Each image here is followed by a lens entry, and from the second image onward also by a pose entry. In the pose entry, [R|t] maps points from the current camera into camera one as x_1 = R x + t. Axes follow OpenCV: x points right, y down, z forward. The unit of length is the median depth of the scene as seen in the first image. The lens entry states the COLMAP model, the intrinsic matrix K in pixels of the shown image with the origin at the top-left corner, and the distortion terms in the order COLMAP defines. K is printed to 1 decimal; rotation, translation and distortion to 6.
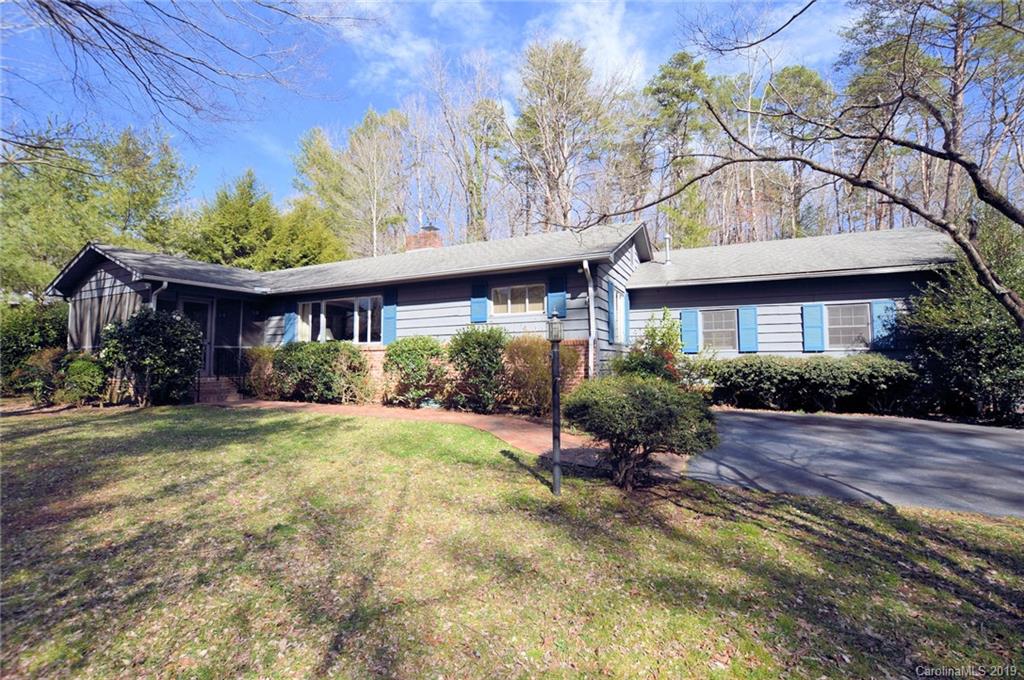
lens RADIAL K [[451.8, 0, 512.0], [0, 451.8, 340.0], [0, 0, 1]] dist [-0.028096, -0.000282]
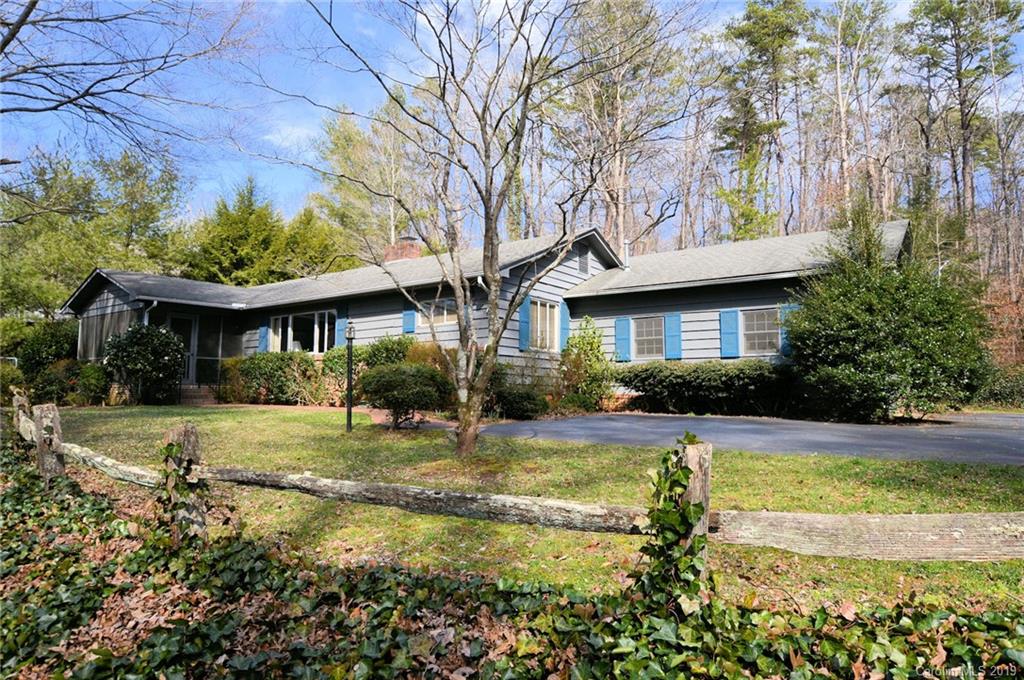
lens RADIAL K [[625.0, 0, 510.3], [0, 625.0, 349.9], [0, 0, 1]] dist [-0.004891, 0.000012]
pose [[0.984565, -0.006767, -0.174891, 0.385855], [0.002948, 0.999752, -0.022087, 0.033439], [0.174997, 0.021230, 0.984340, -0.407686]]
